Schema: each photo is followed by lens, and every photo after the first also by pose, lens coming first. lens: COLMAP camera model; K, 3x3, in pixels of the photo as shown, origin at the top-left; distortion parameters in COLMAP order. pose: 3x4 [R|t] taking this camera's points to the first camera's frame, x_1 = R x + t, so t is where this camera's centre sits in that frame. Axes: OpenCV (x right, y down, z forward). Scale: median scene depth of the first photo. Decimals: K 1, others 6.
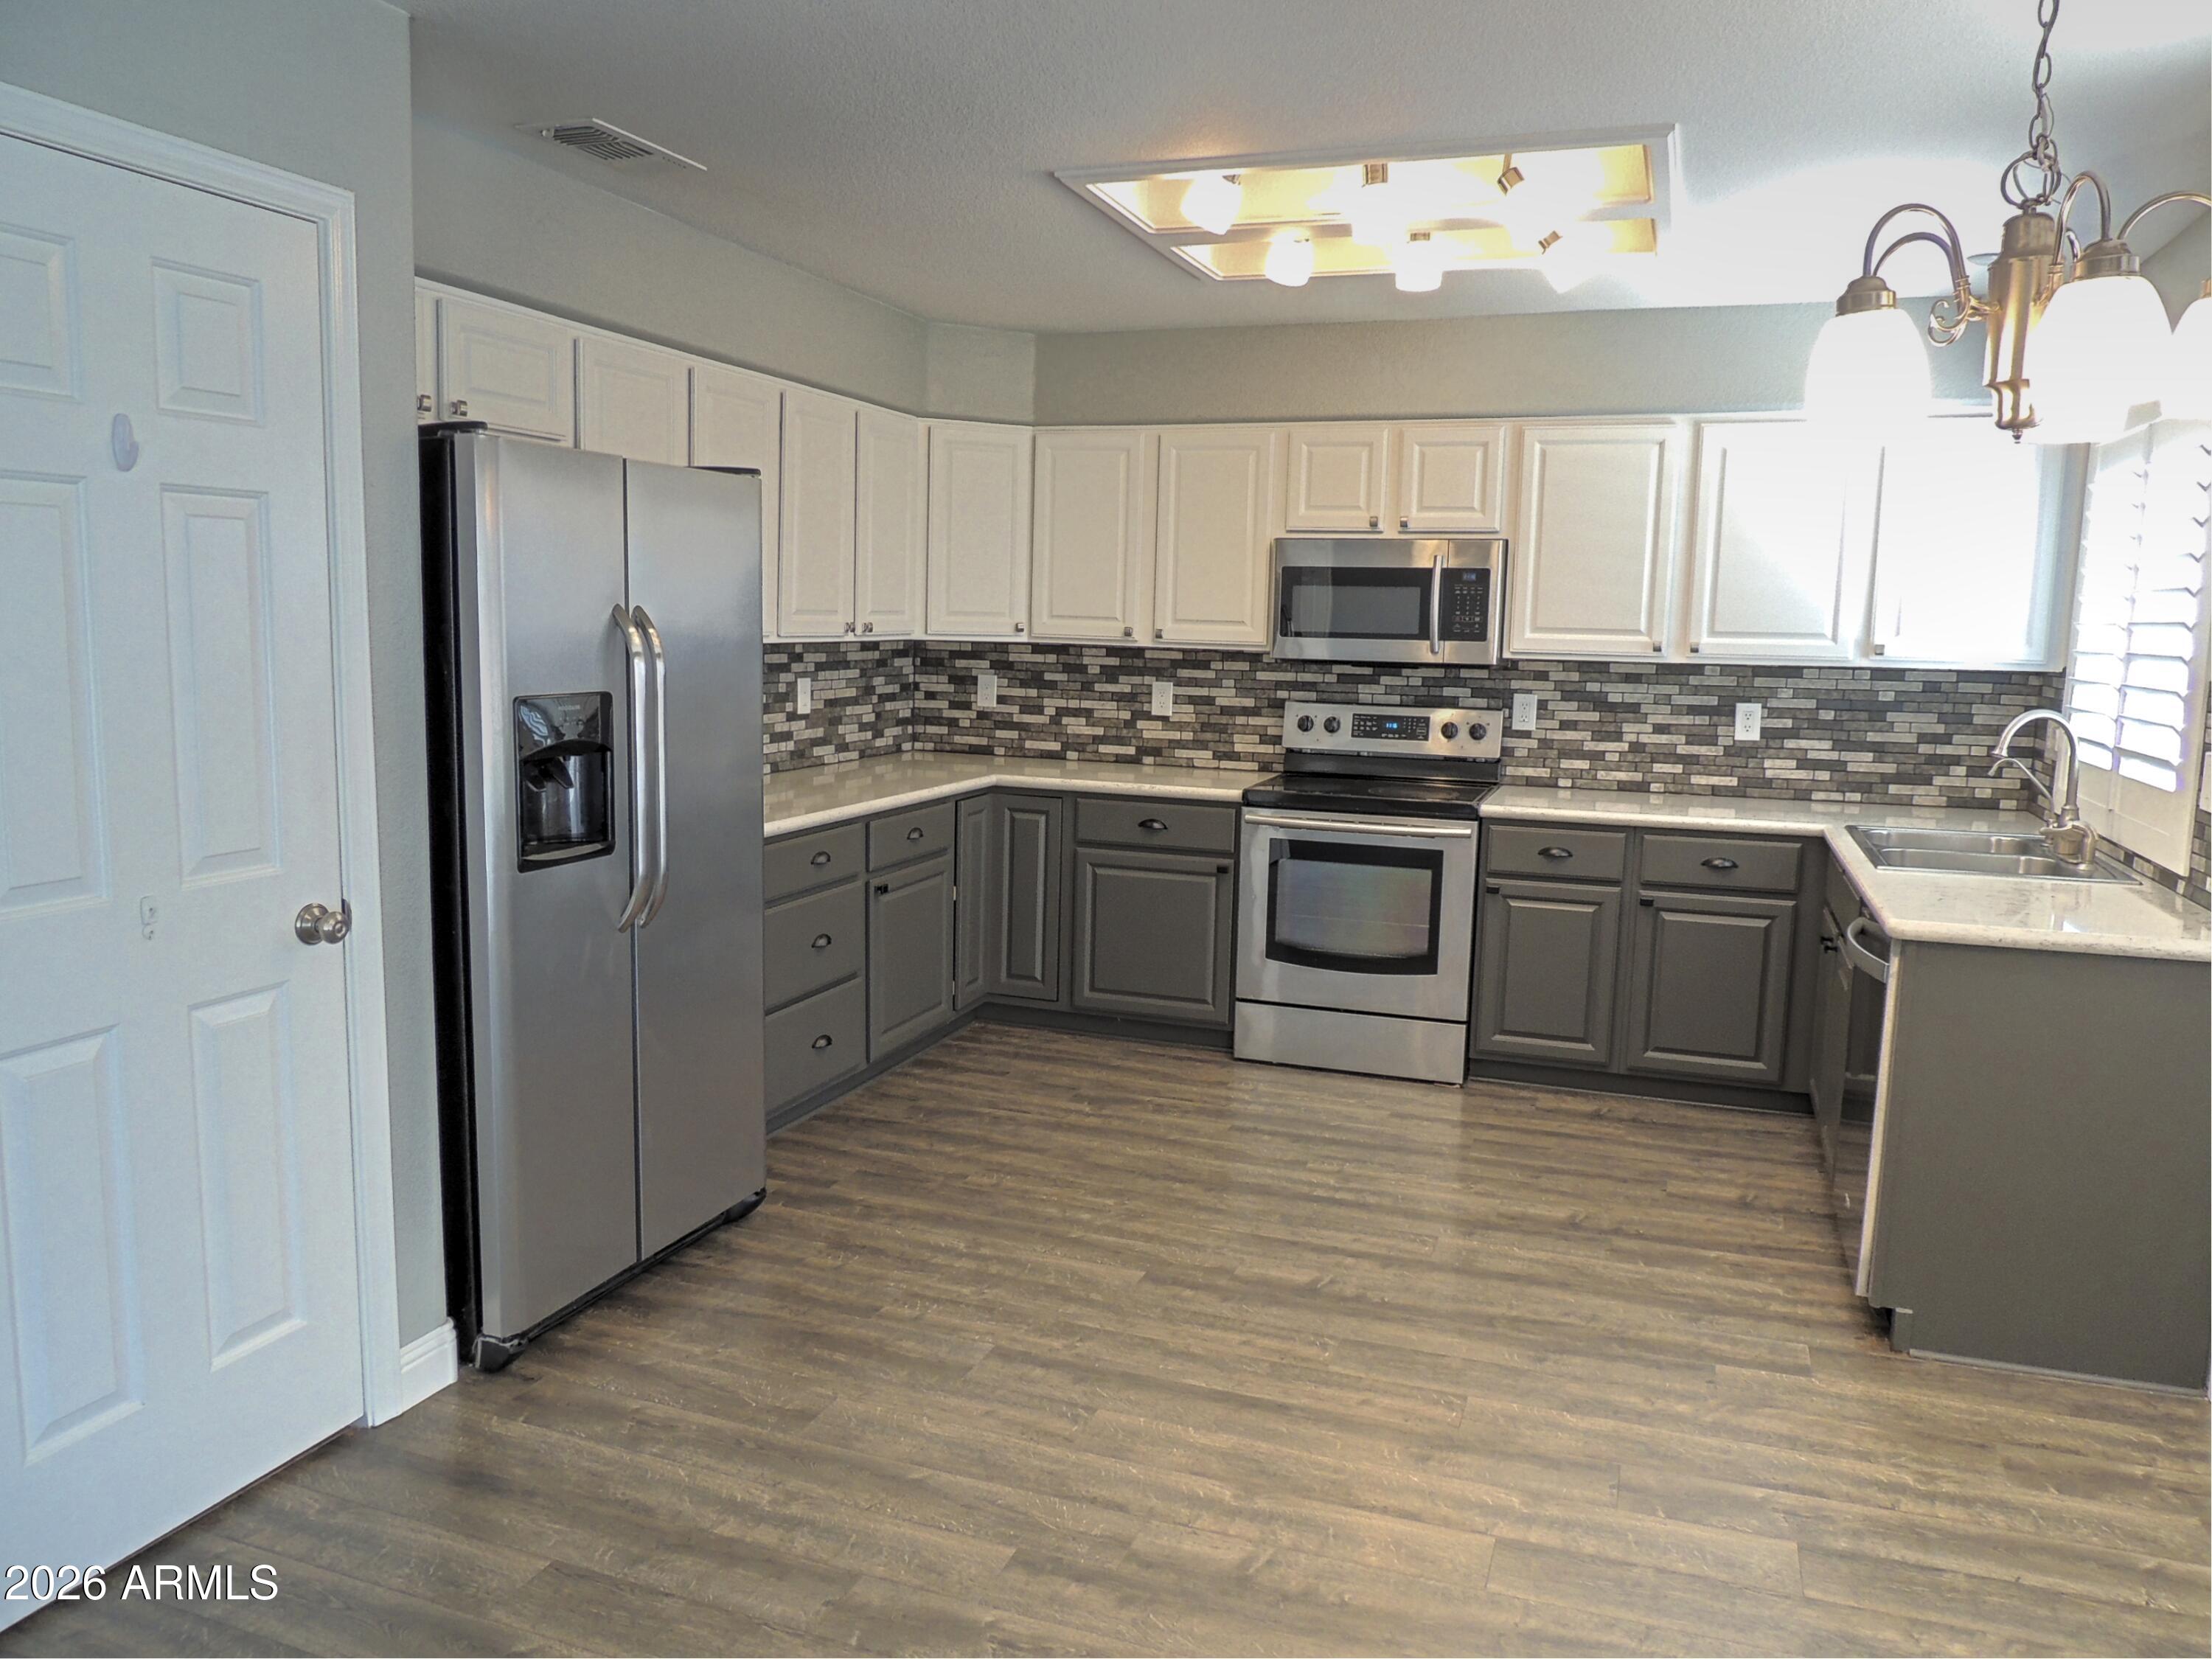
lens RADIAL K [[1545.3, 0, 1105.1], [0, 1545.3, 823.5], [0, 0, 1]] dist [-0.030128, 0.000318]
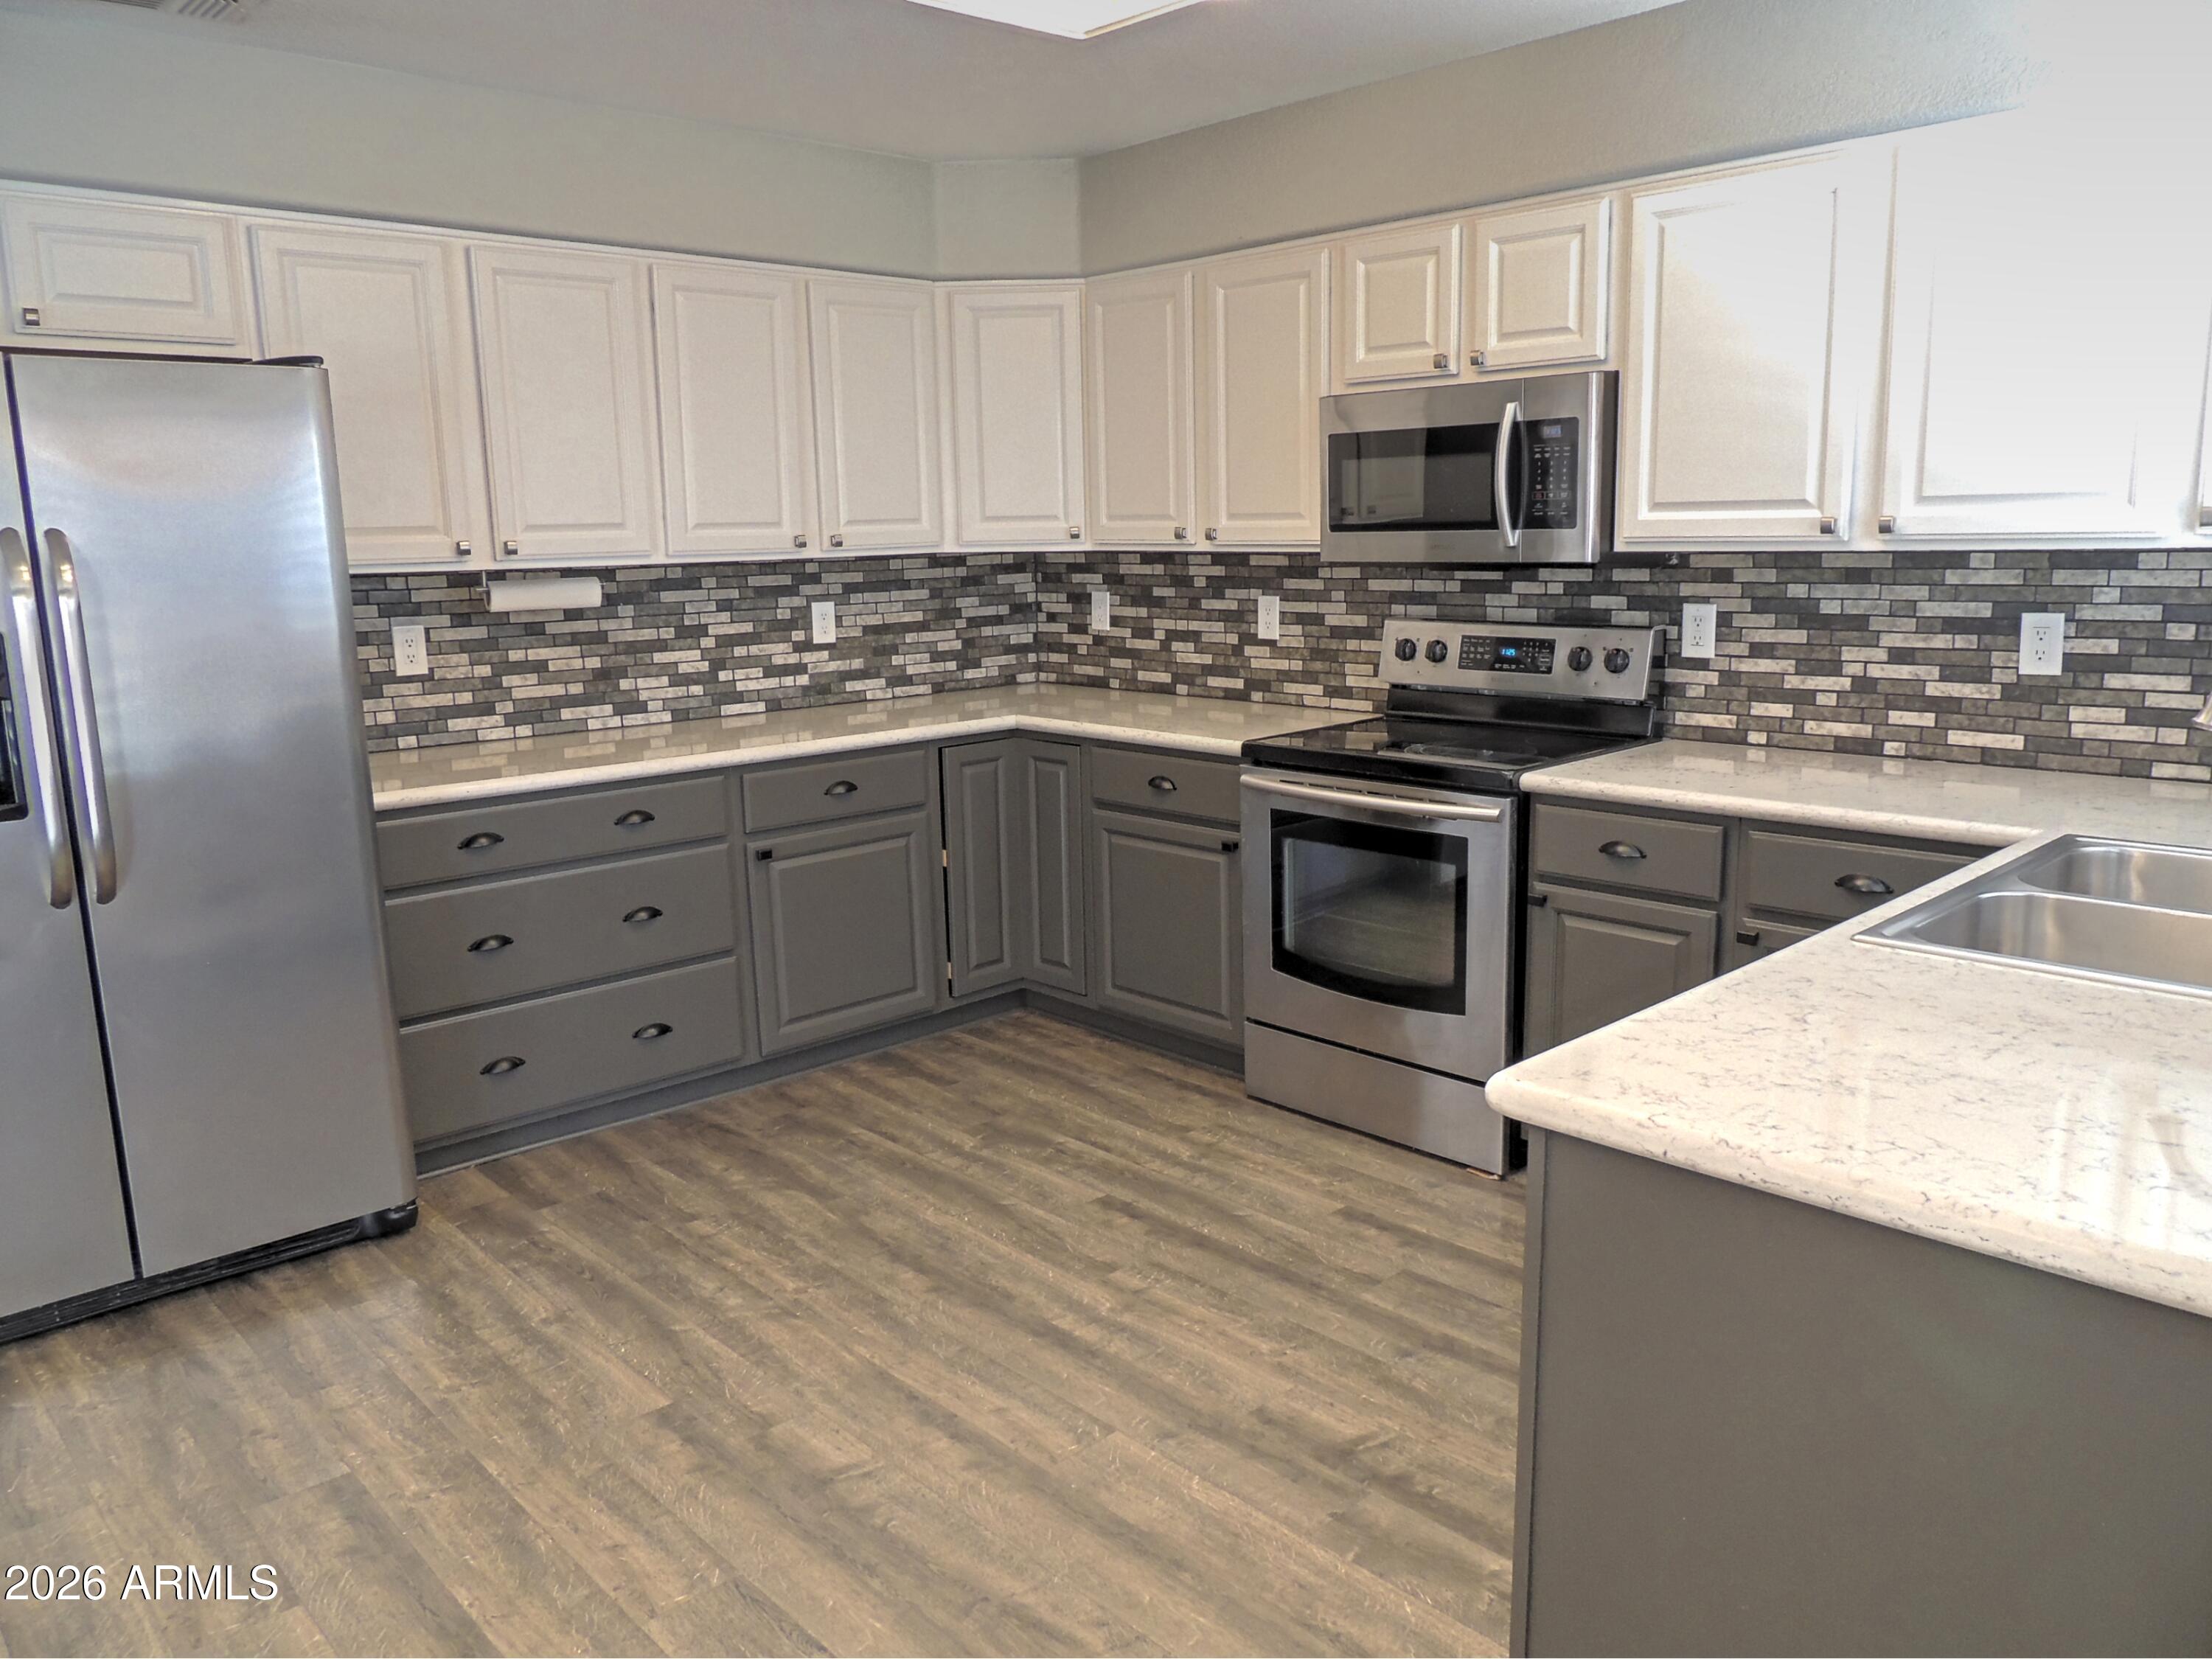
lens RADIAL K [[1568.7, 0, 1096.0], [0, 1568.7, 813.4], [0, 0, 1]] dist [-0.032717, -0.002863]
pose [[0.892479, 0.039110, -0.449391, 0.354002], [-0.017629, 0.998497, 0.051887, -0.024298], [0.450745, -0.038386, 0.891827, 0.282994]]
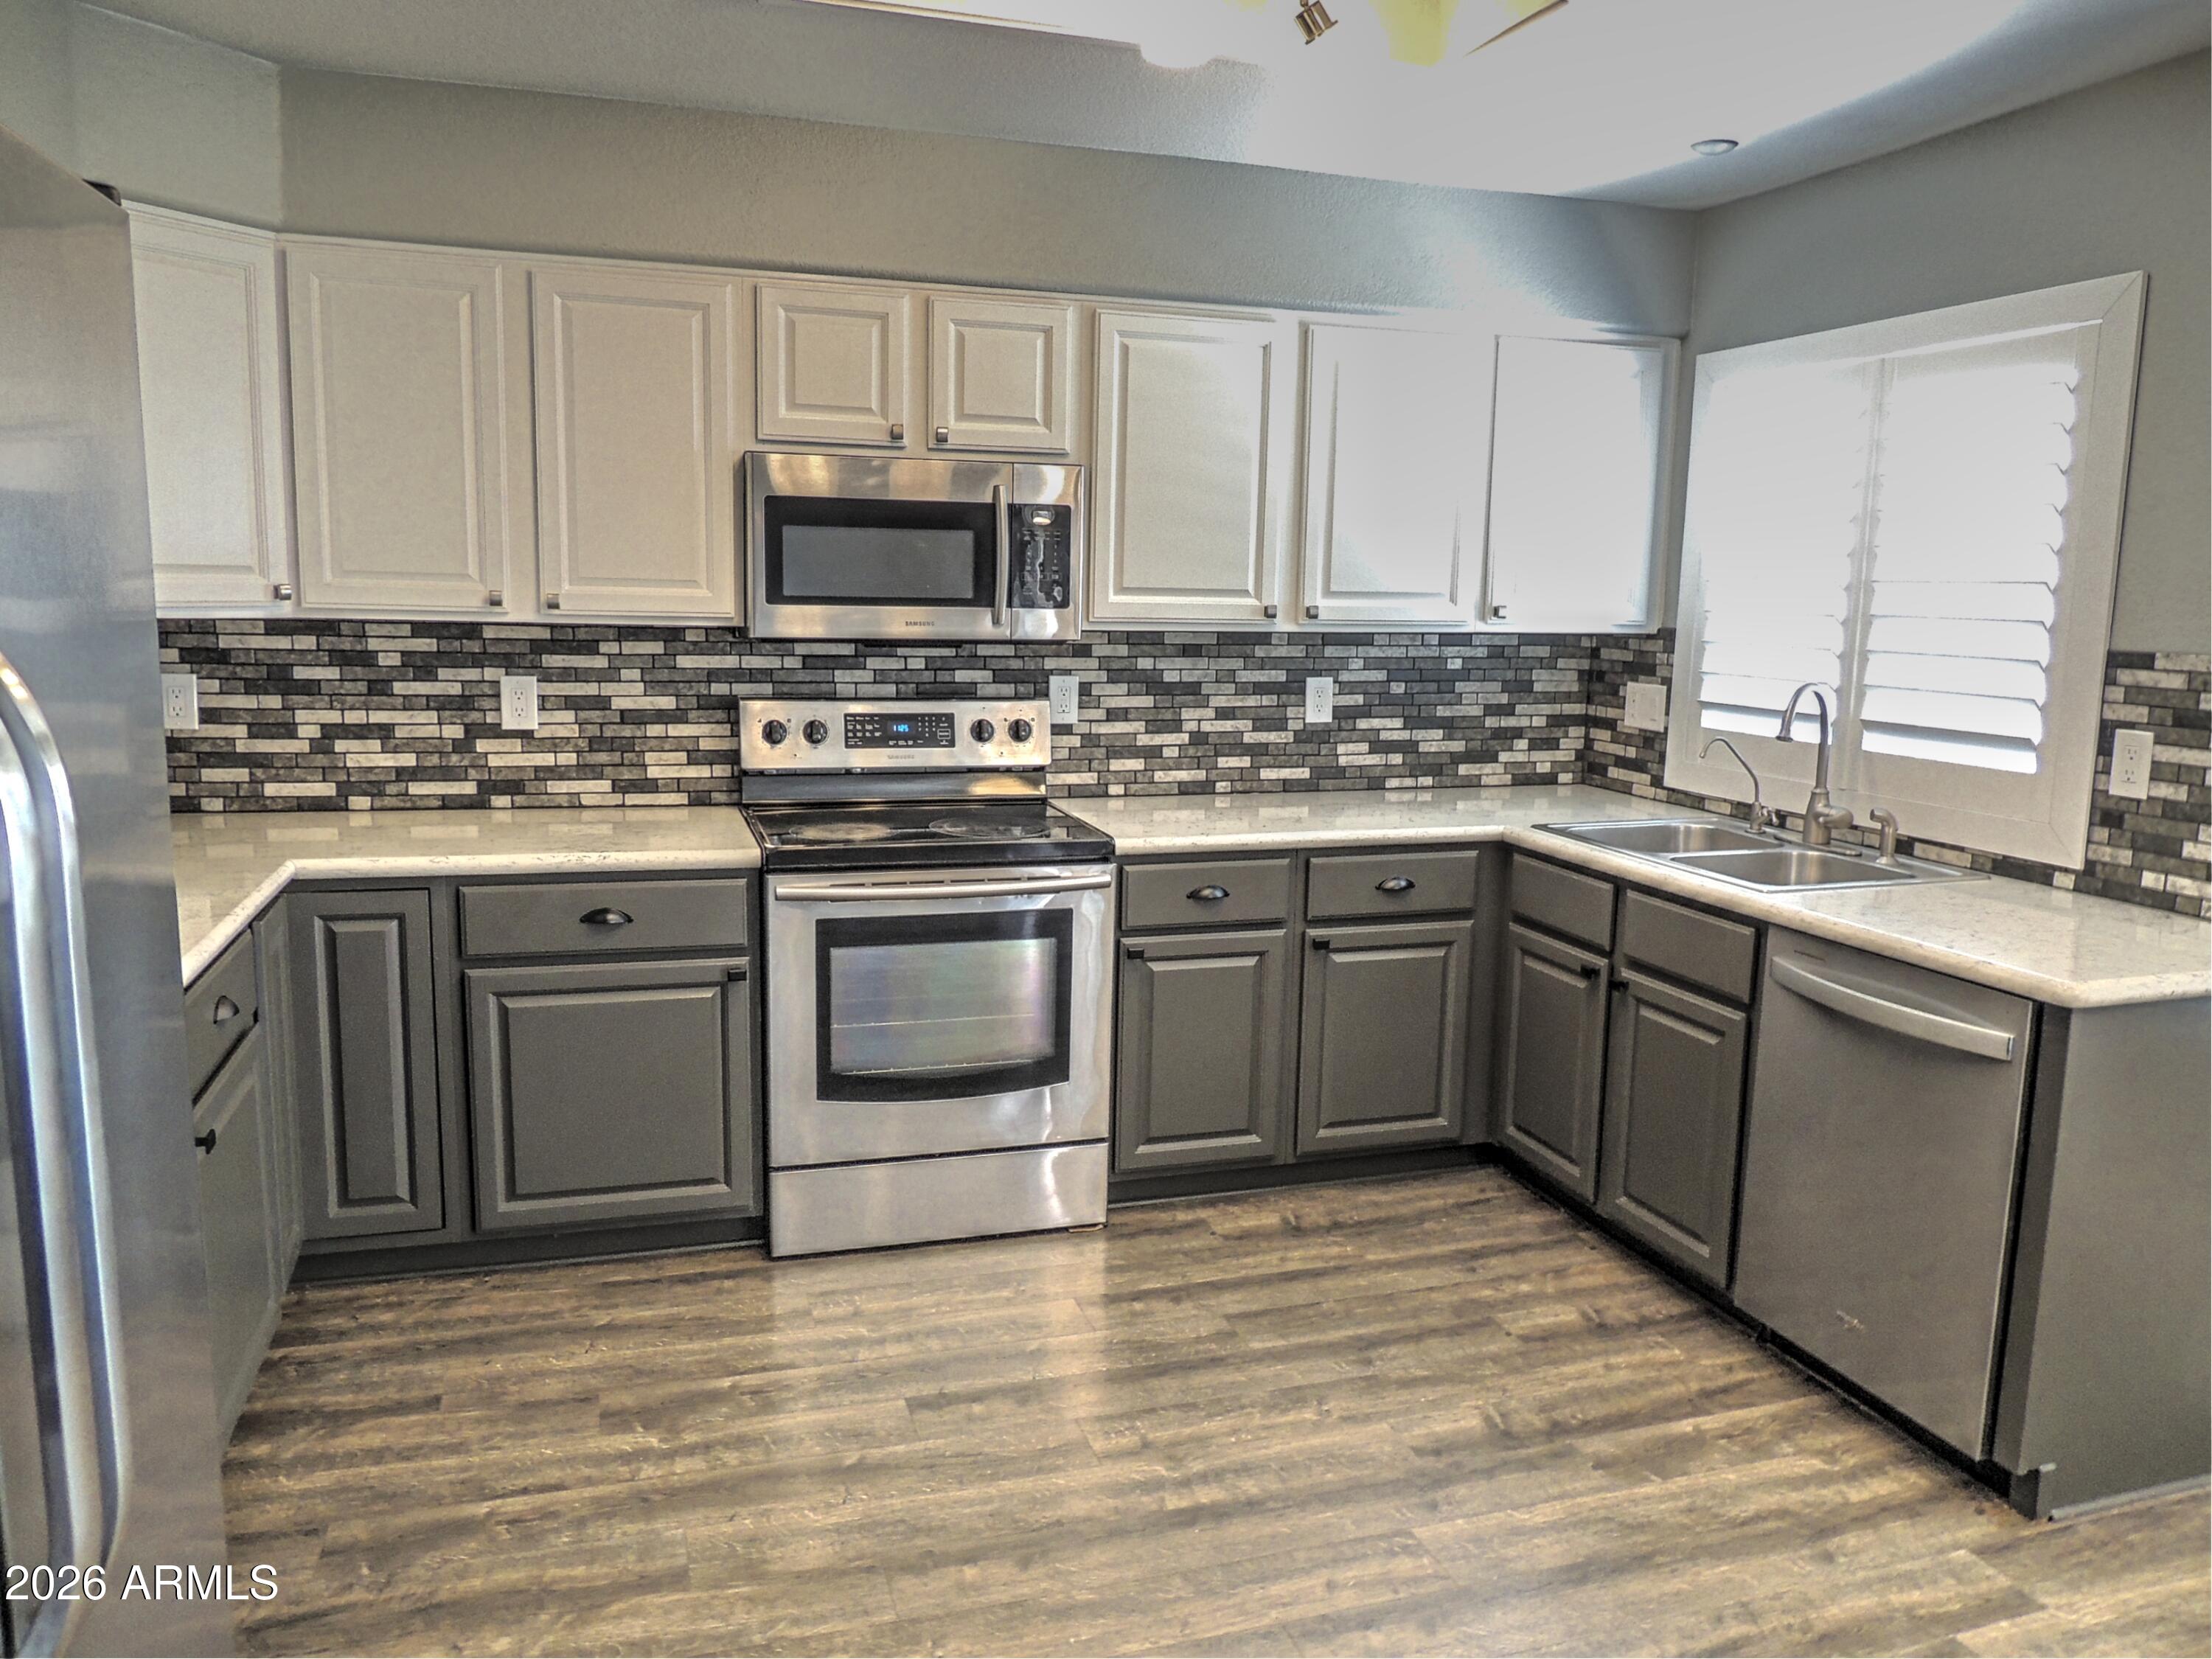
lens RADIAL K [[1579.2, 0, 1115.1], [0, 1579.2, 829.7], [0, 0, 1]] dist [-0.028633, 0.001497]
pose [[0.790735, -0.097847, 0.604288, -0.181595], [0.076702, 0.995200, 0.060777, -0.055423], [-0.607334, -0.001709, 0.794445, 0.384745]]
